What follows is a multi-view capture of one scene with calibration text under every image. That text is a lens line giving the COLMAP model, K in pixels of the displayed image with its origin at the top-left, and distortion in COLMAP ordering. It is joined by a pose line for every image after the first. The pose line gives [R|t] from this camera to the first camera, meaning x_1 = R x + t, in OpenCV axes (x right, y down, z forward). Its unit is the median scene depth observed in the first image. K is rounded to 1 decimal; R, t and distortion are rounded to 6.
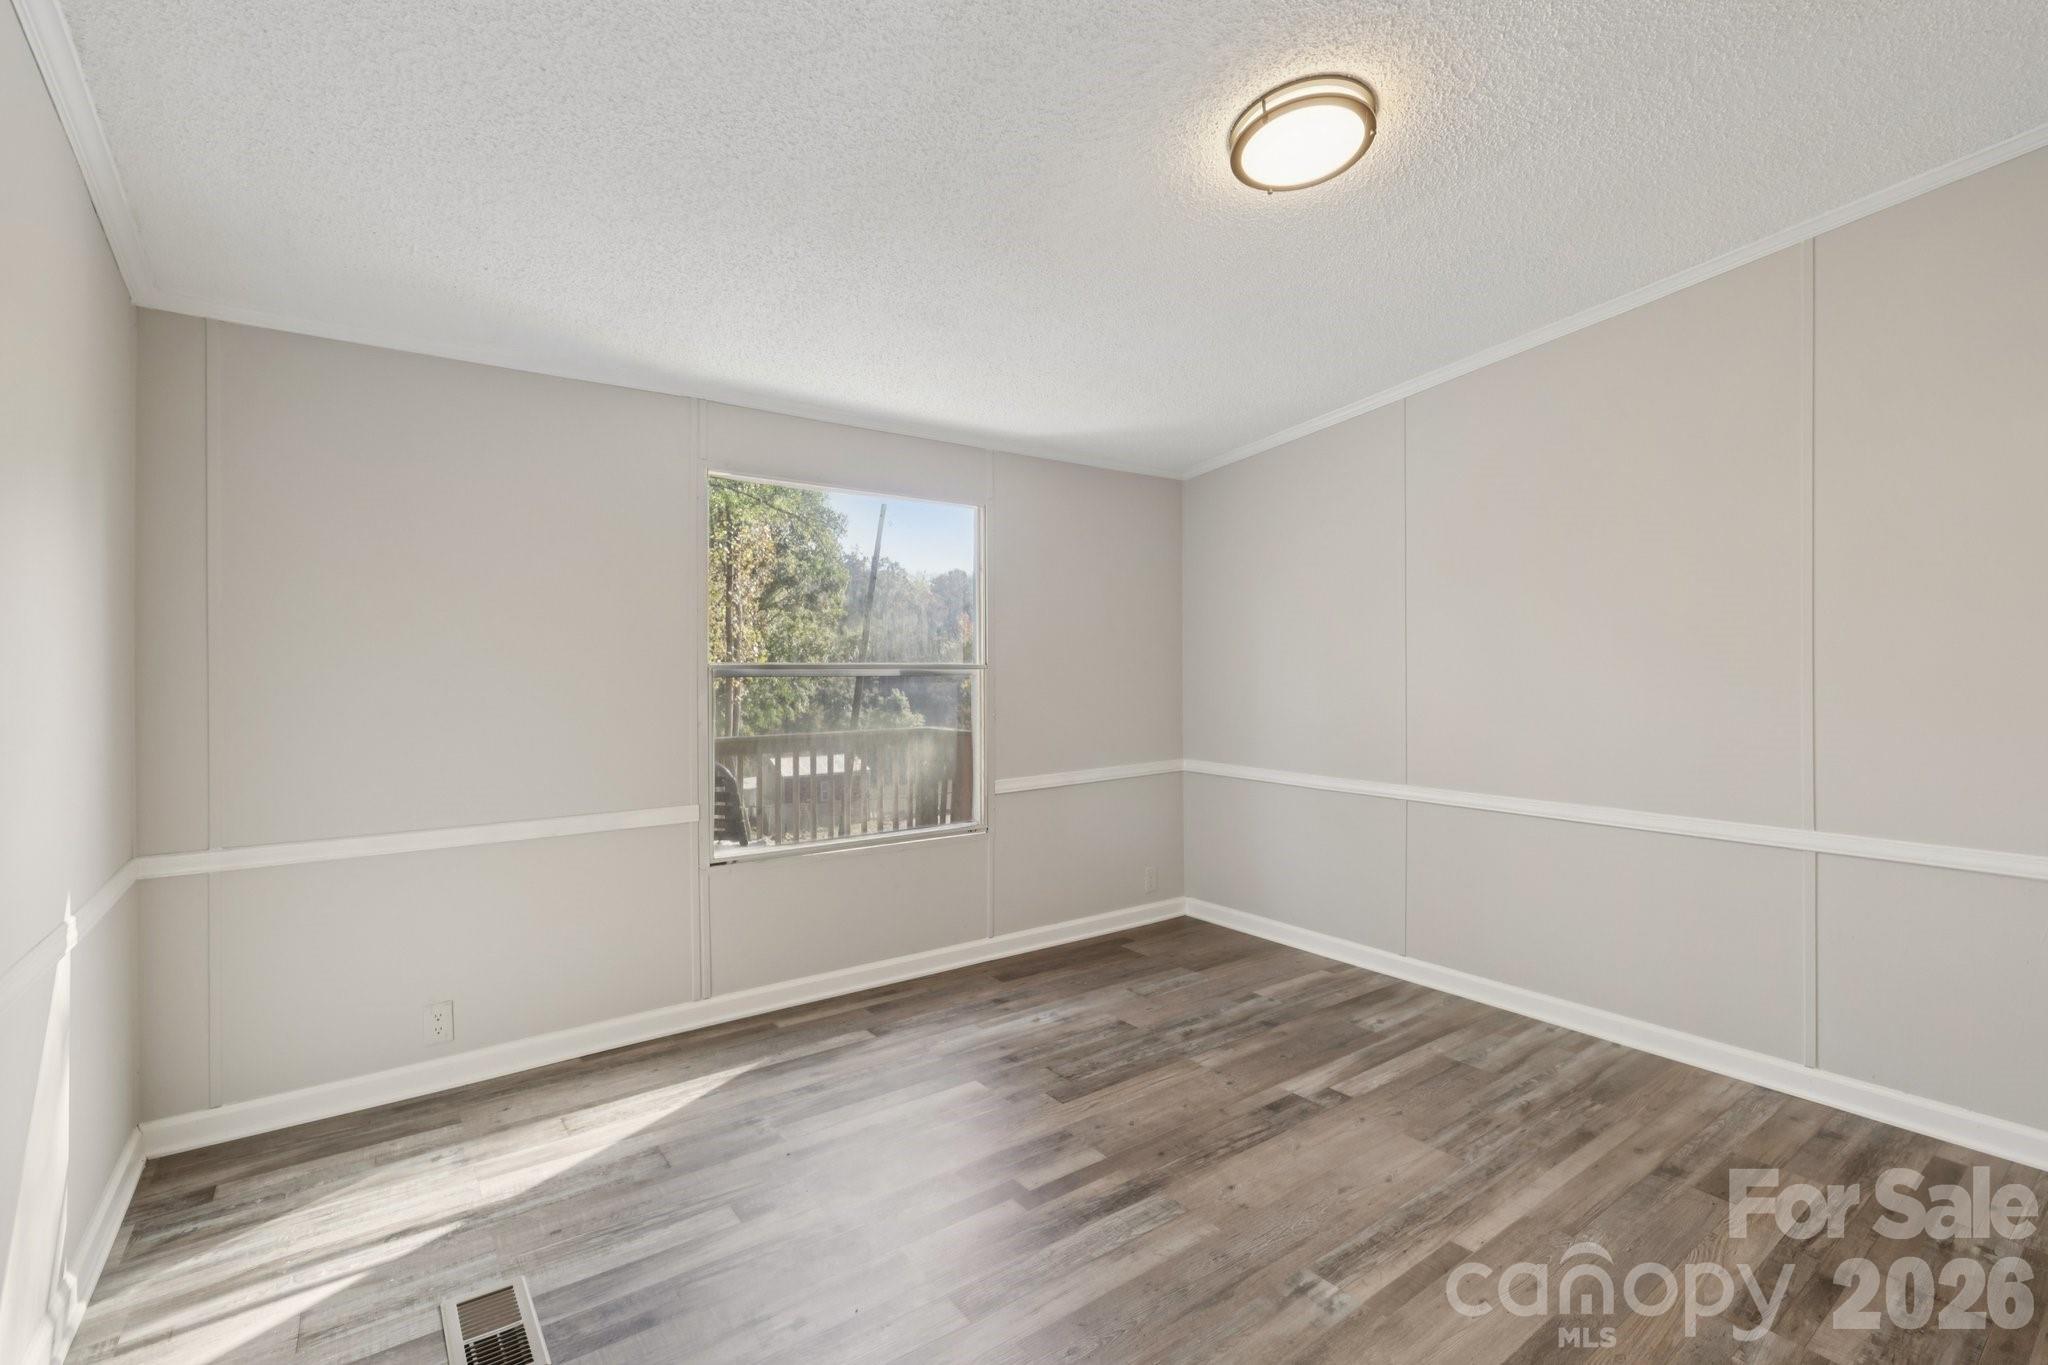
lens RADIAL K [[910.5, 0, 1024.4], [0, 910.5, 675.8], [0, 0, 1]] dist [-0.002026, -0.000185]
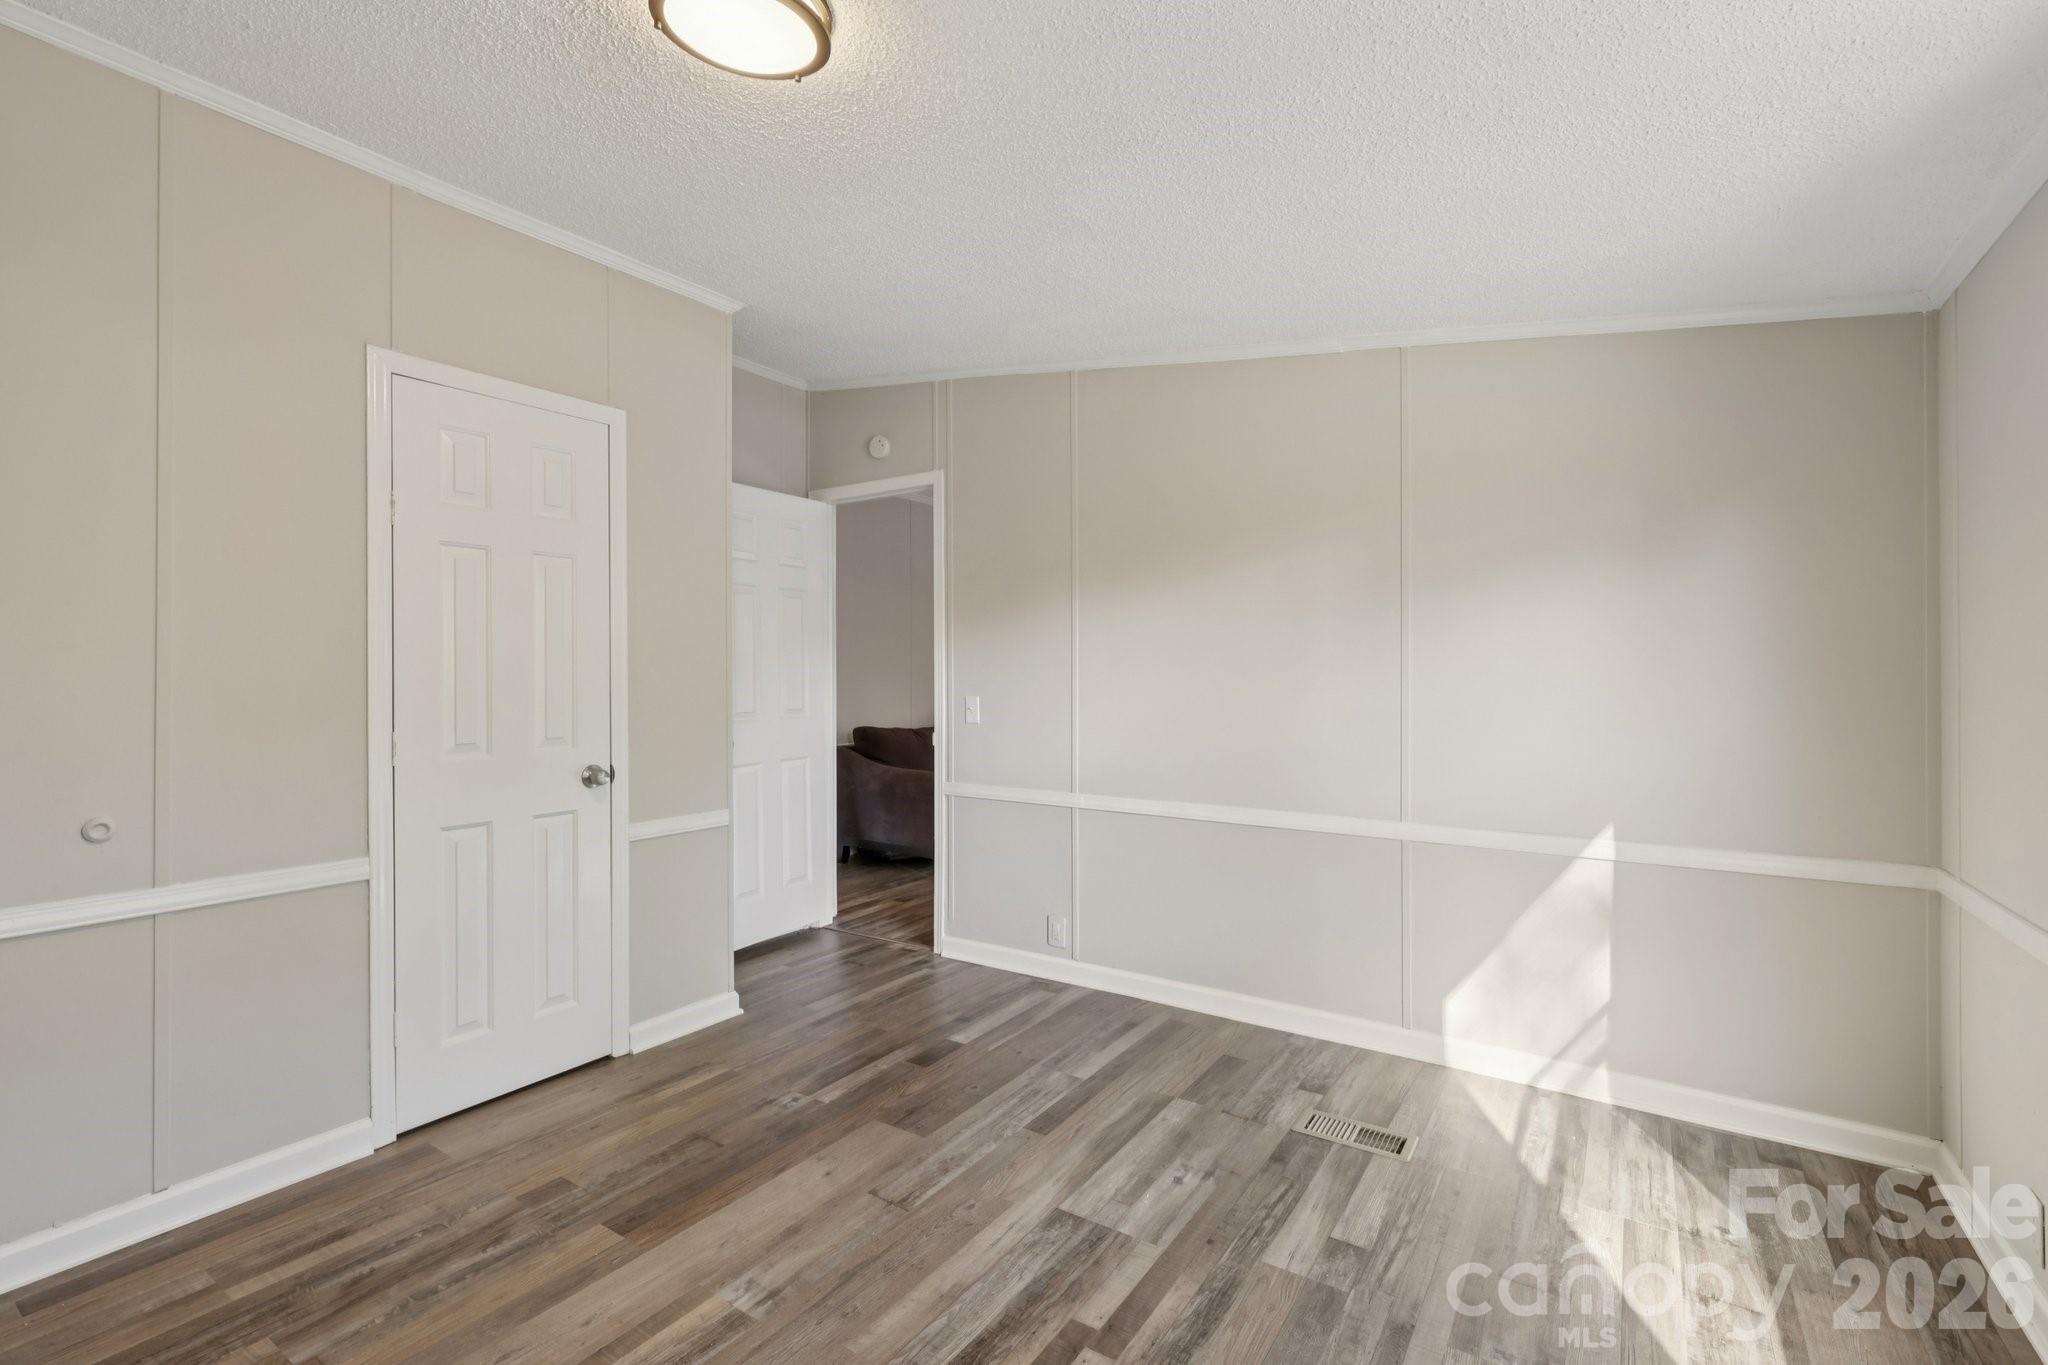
lens RADIAL K [[910.5, 0, 1022.9], [0, 910.5, 679.3], [0, 0, 1]] dist [-0.002026, -0.000185]
pose [[-0.941667, 0.002544, -0.336538, 0.362251], [0.000609, 0.999983, 0.005857, -0.016562], [0.336547, 0.005311, -0.941652, 1.946921]]
